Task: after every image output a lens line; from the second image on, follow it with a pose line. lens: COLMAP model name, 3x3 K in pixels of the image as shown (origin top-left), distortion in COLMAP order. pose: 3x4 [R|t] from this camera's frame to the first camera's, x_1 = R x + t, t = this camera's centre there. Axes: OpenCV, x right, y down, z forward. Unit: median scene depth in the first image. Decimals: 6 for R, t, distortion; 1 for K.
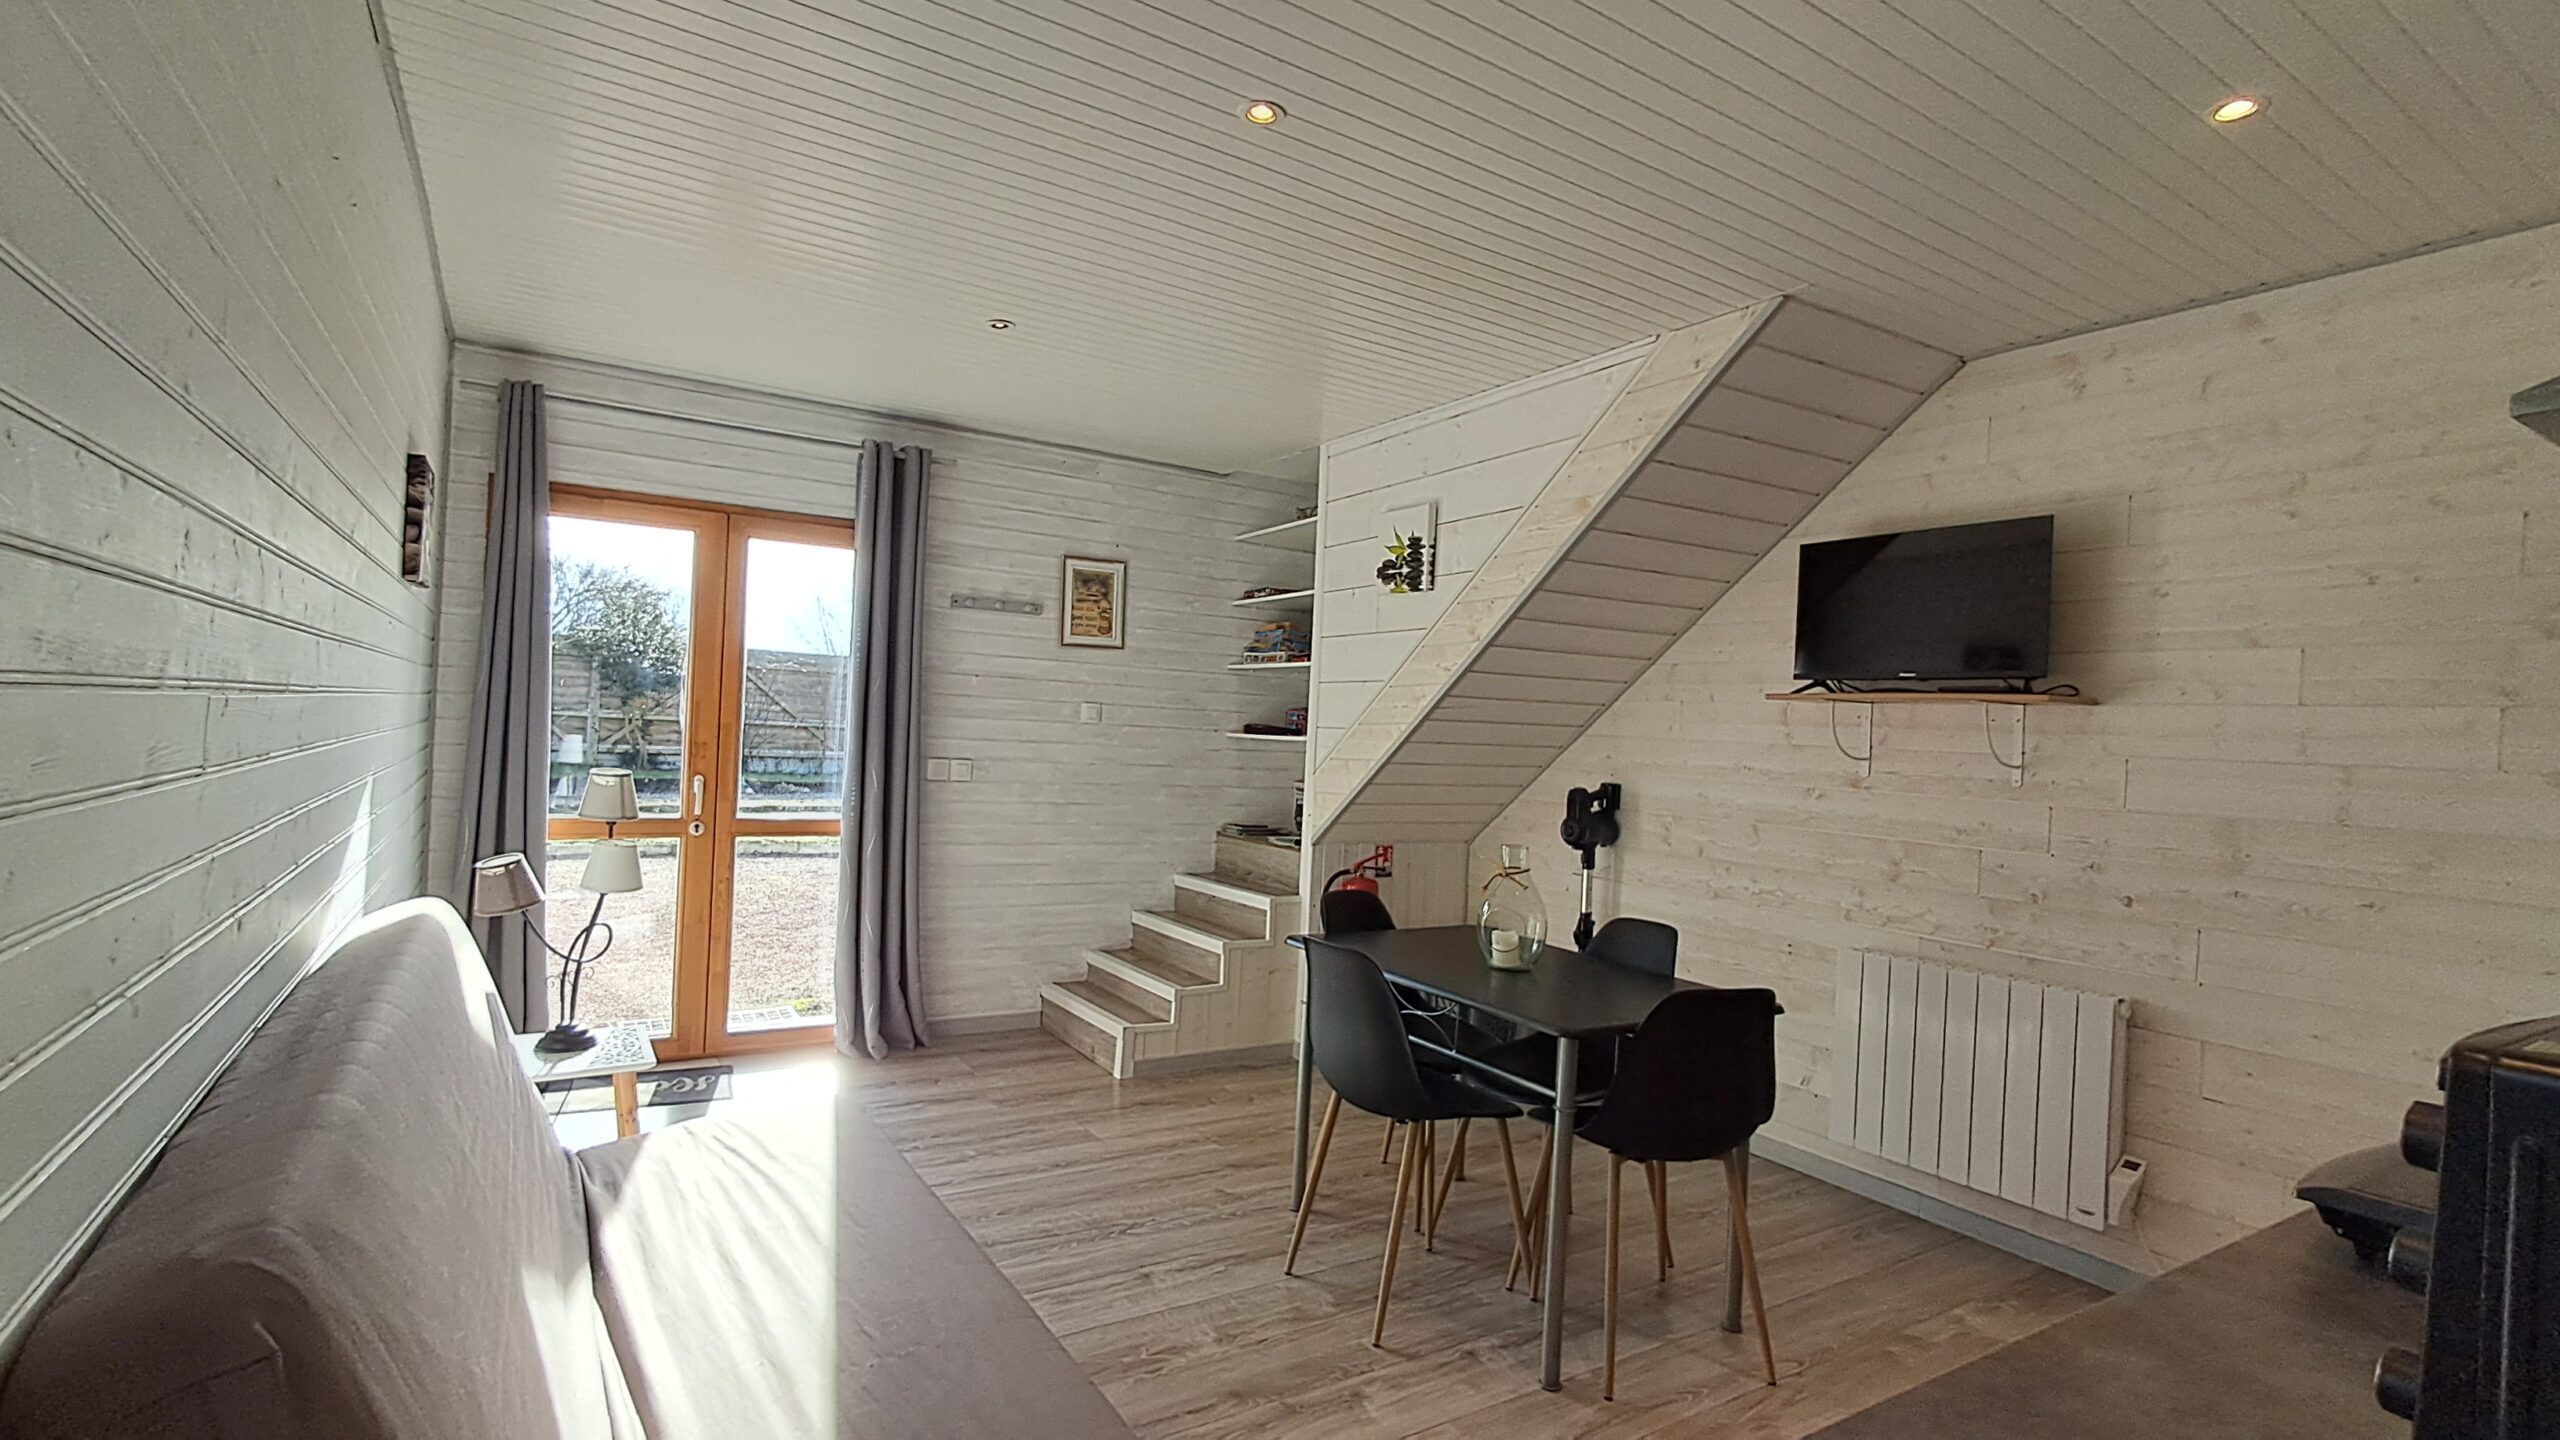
lens RADIAL K [[1166.1, 0, 1254.9], [0, 1166.1, 733.9], [0, 0, 1]] dist [-0.004045, 0.006276]
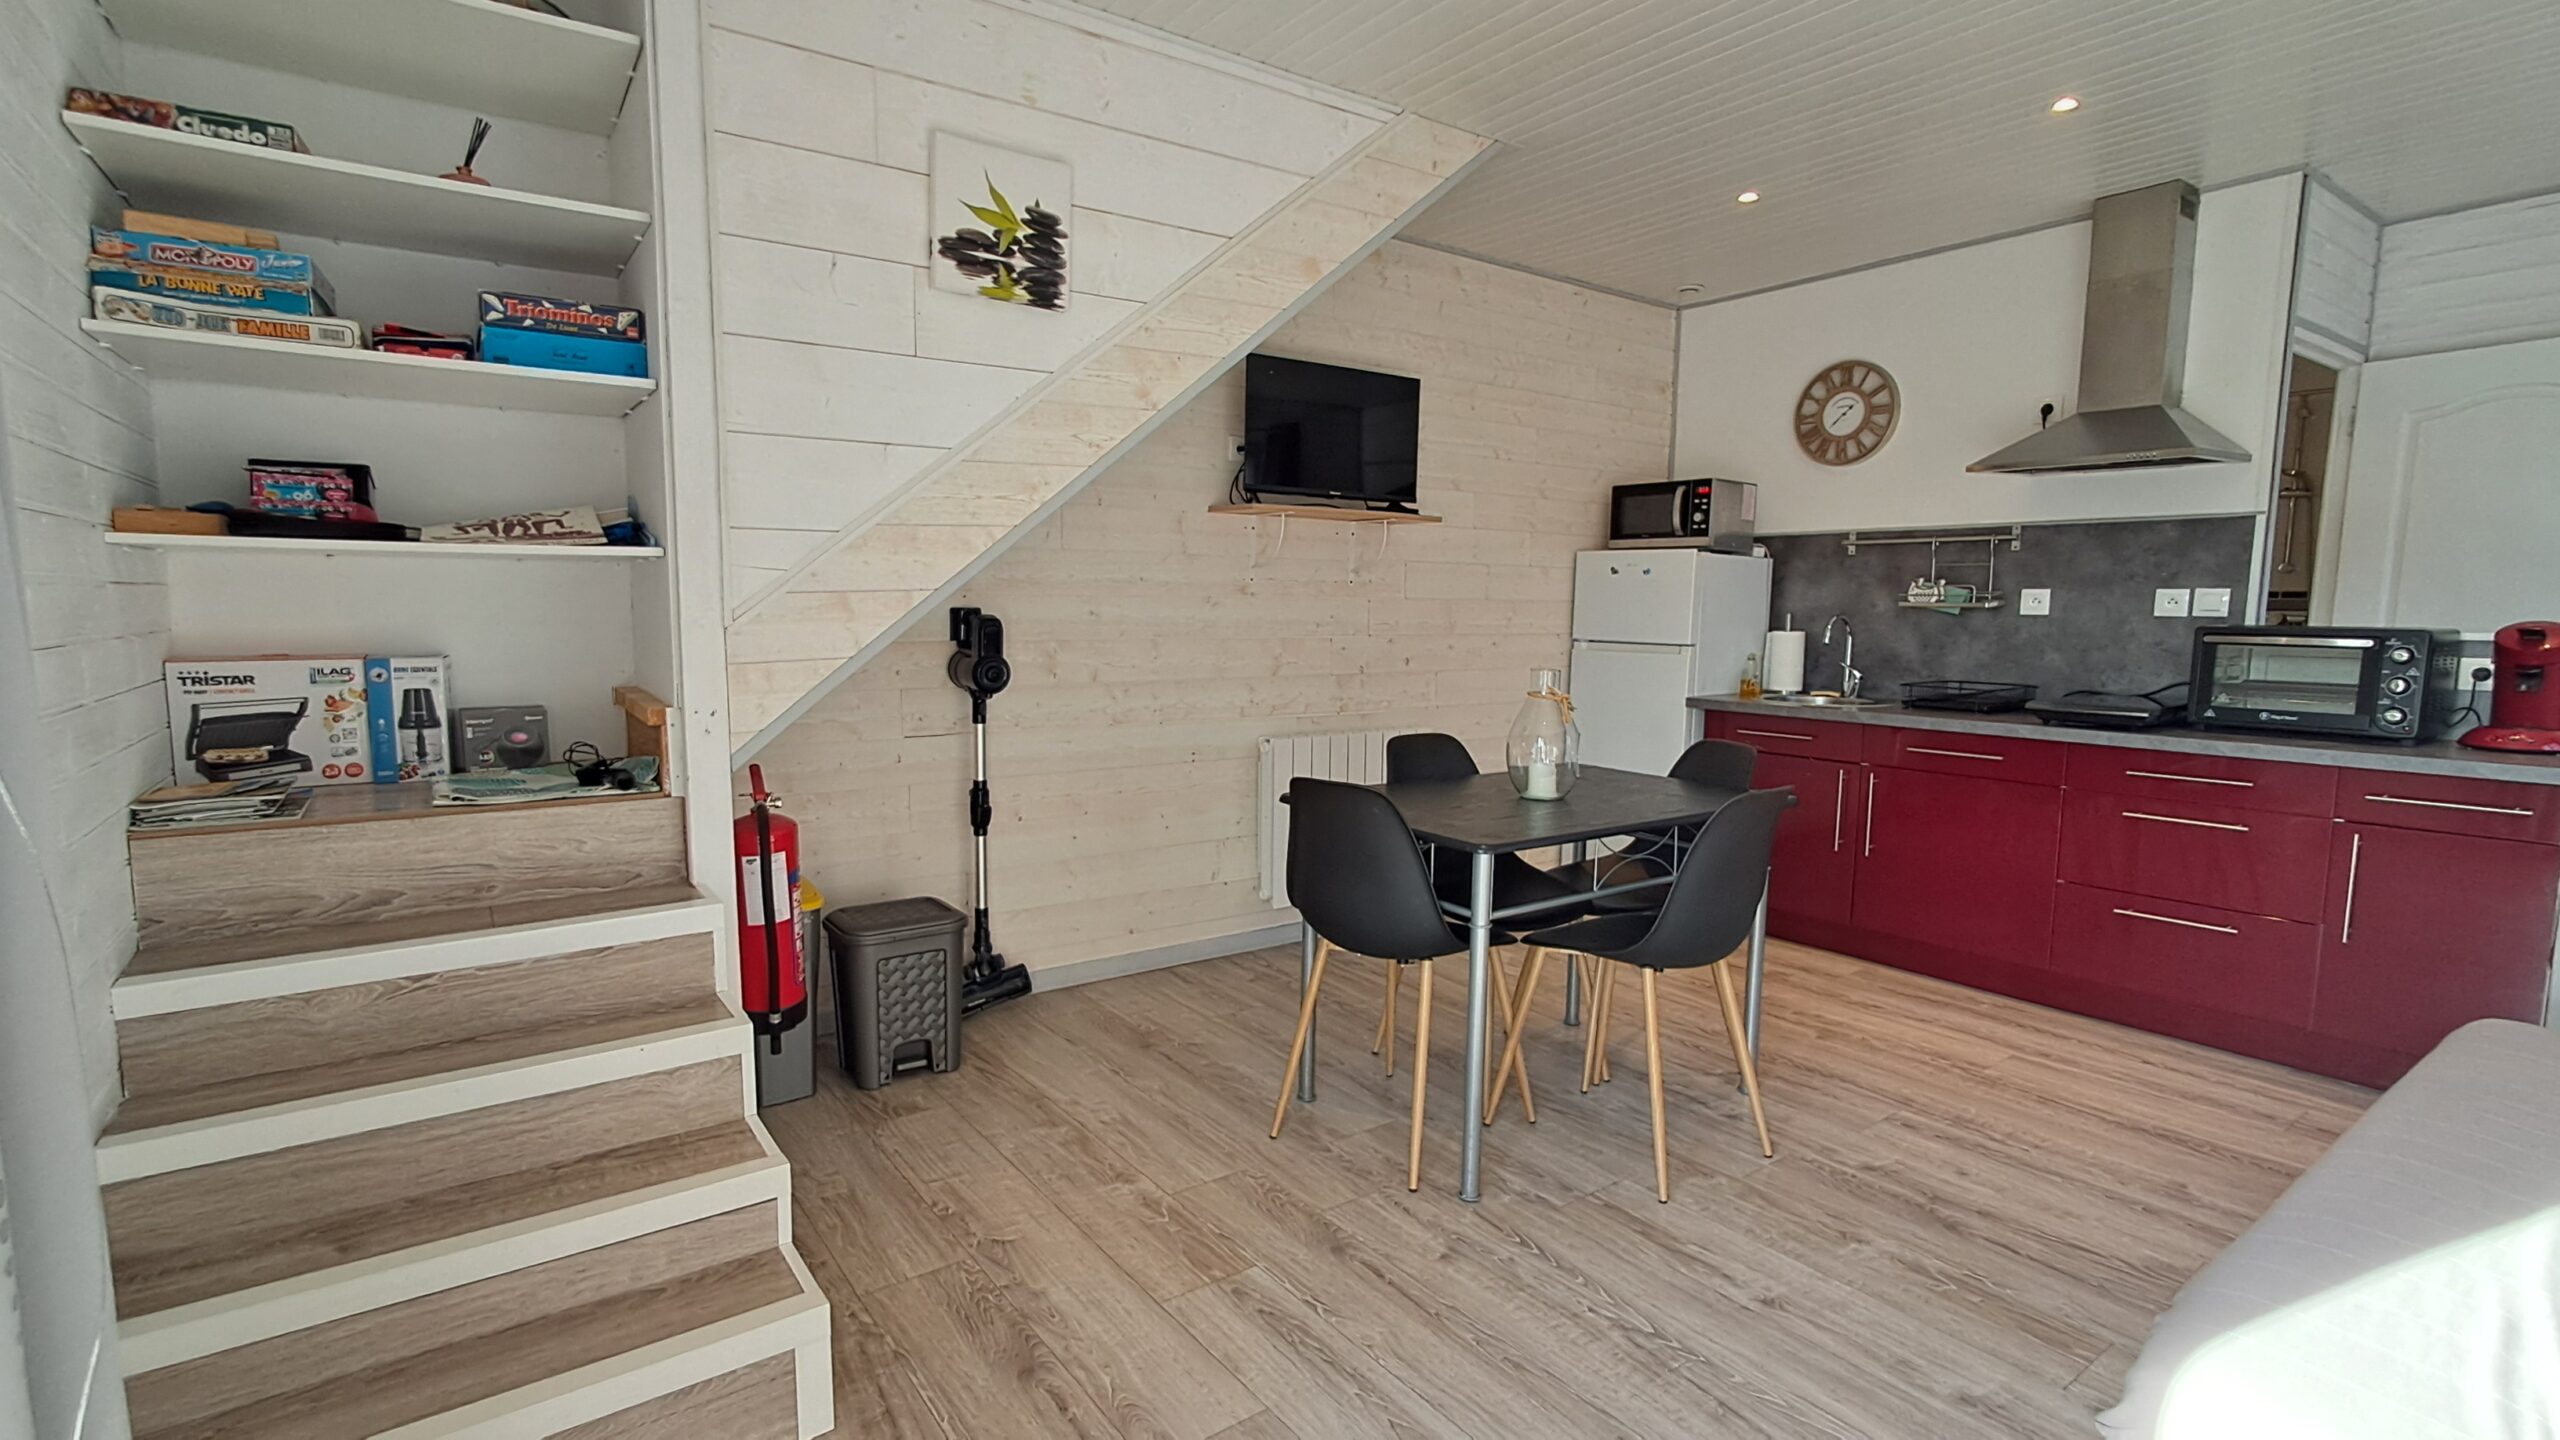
lens RADIAL K [[1166.1, 0, 1264.5], [0, 1166.1, 722.9], [0, 0, 1]] dist [-0.004045, 0.006276]
pose [[-0.062549, -0.156391, 0.985713, -0.567945], [-0.011944, 0.987693, 0.155948, -0.004798], [-0.997970, -0.002019, -0.063647, 1.046860]]
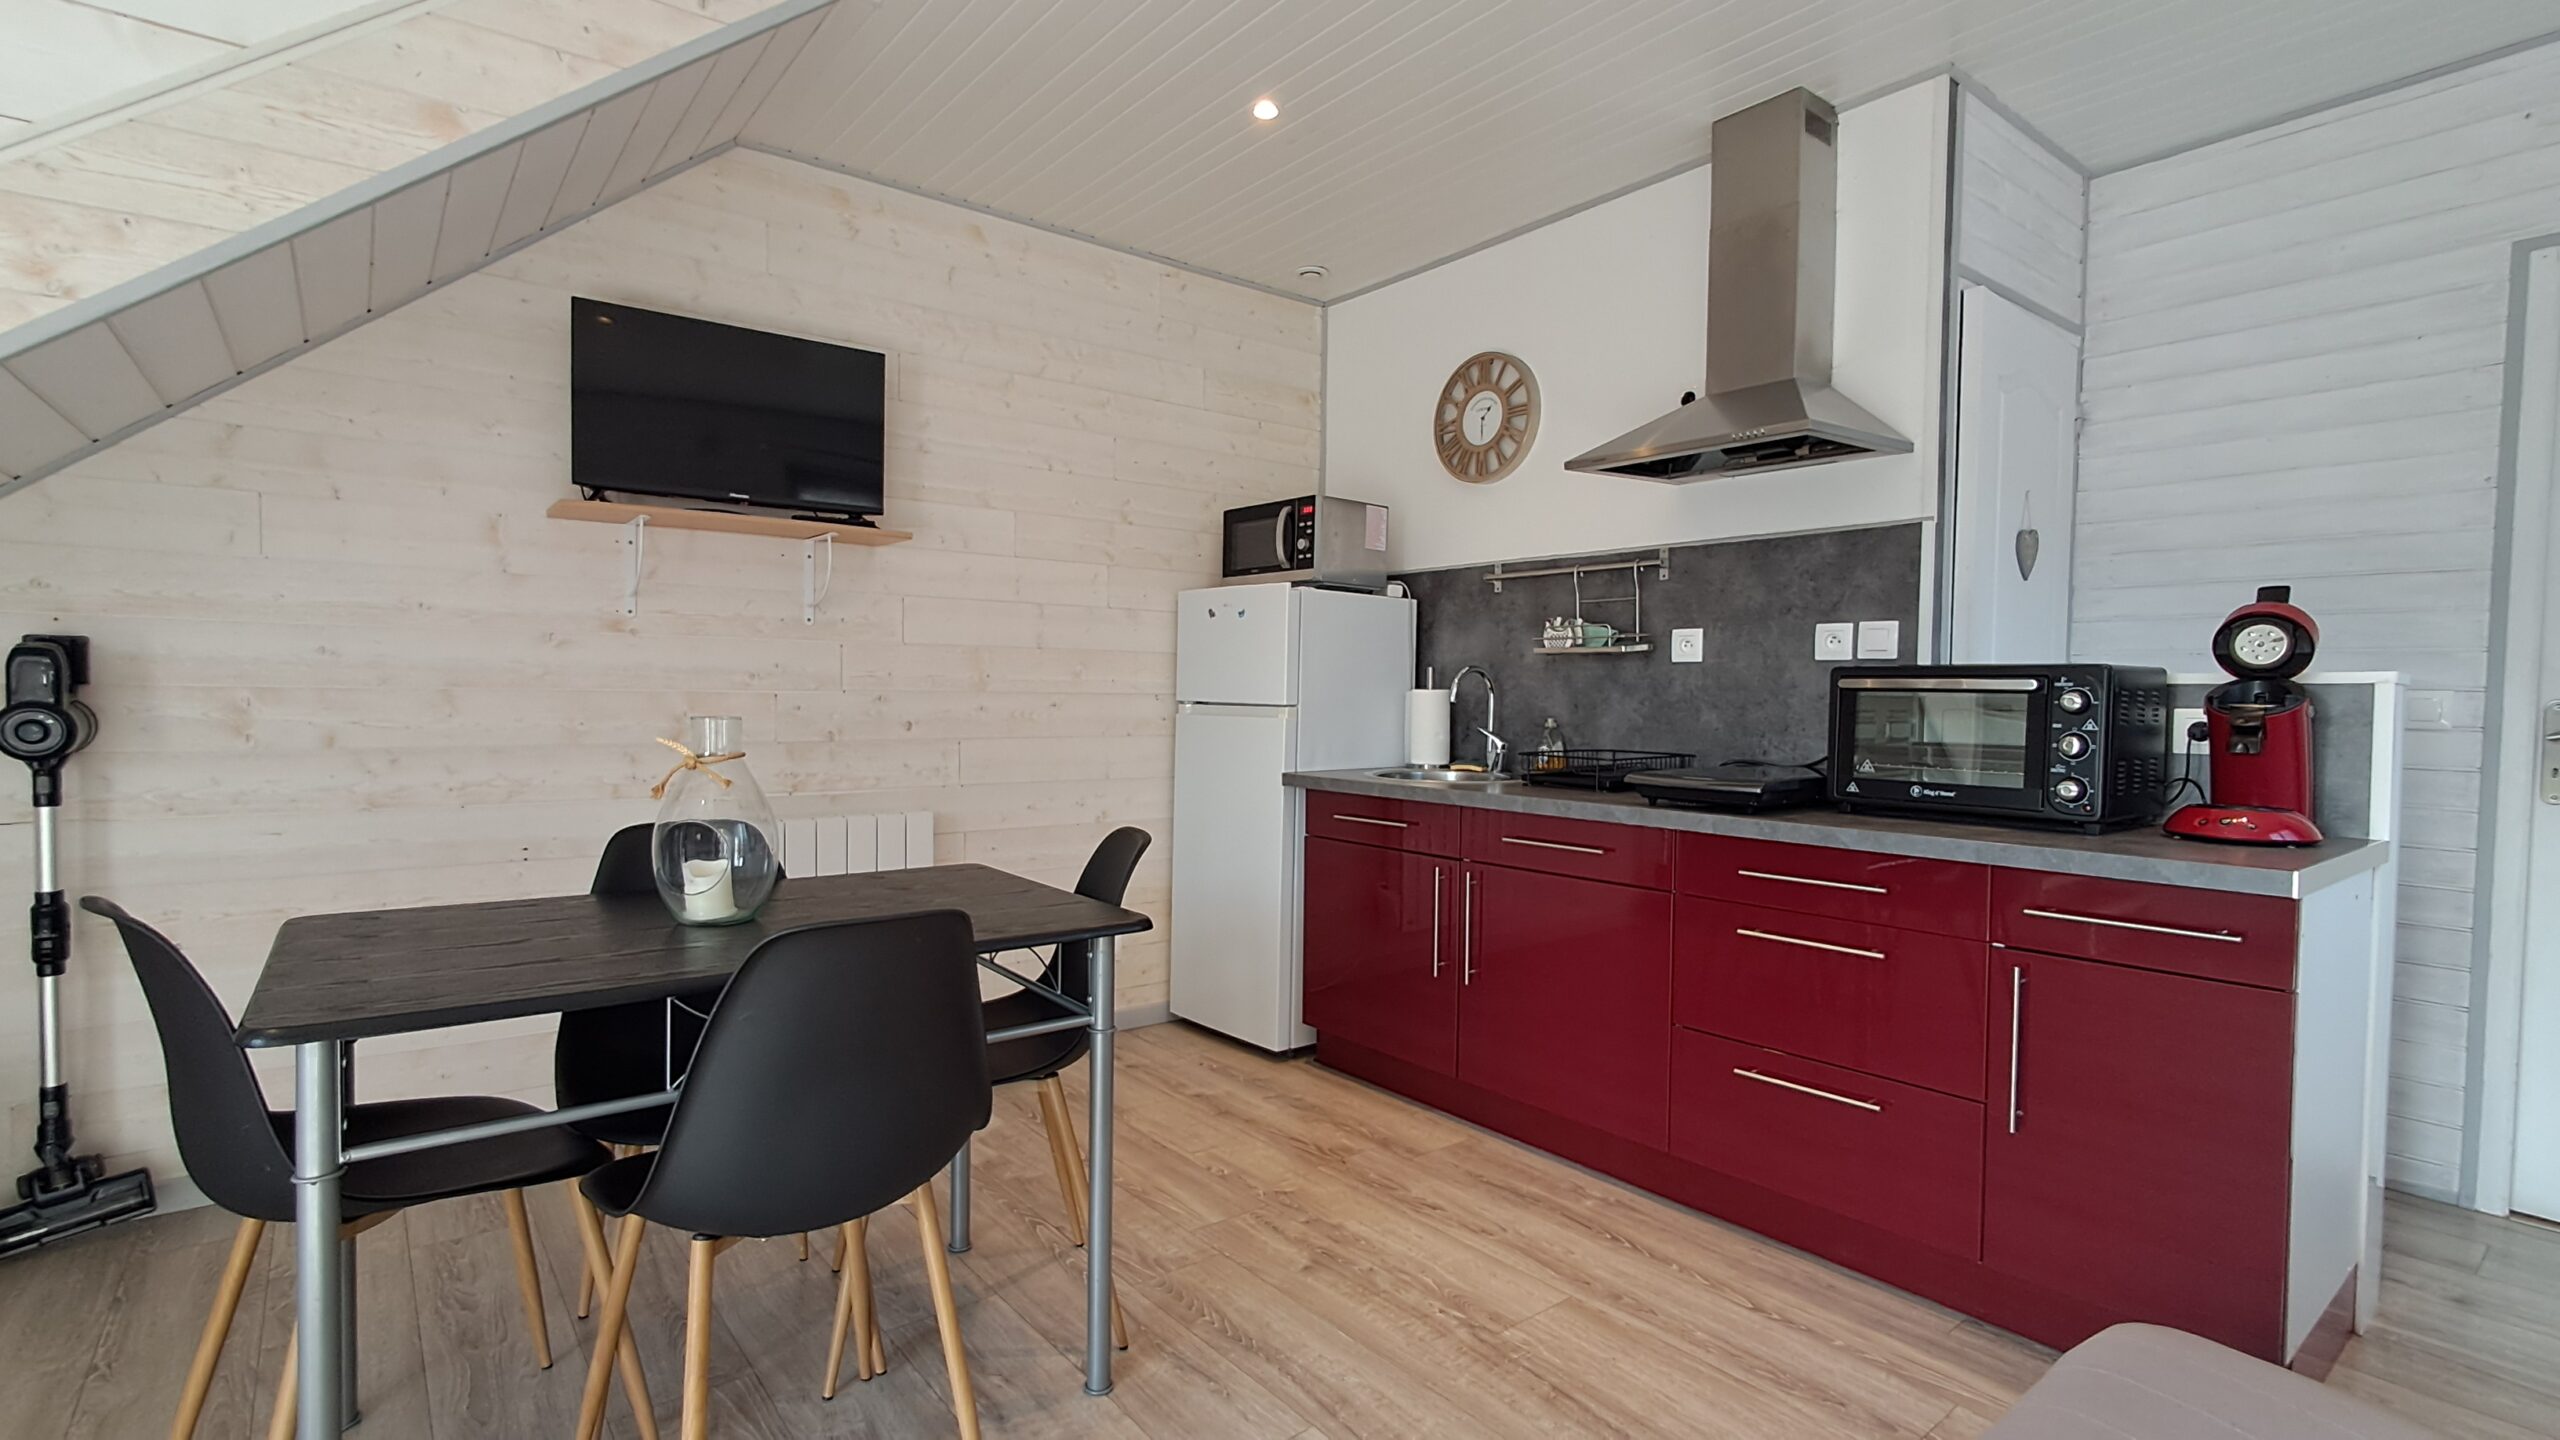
lens RADIAL K [[1166.1, 0, 1258.9], [0, 1166.1, 723.2], [0, 0, 1]] dist [-0.004045, 0.006276]
pose [[-0.102280, -0.081464, 0.991414, -0.319912], [-0.015380, 0.996651, 0.080308, 0.038374], [-0.994637, -0.007034, -0.103190, 0.644822]]
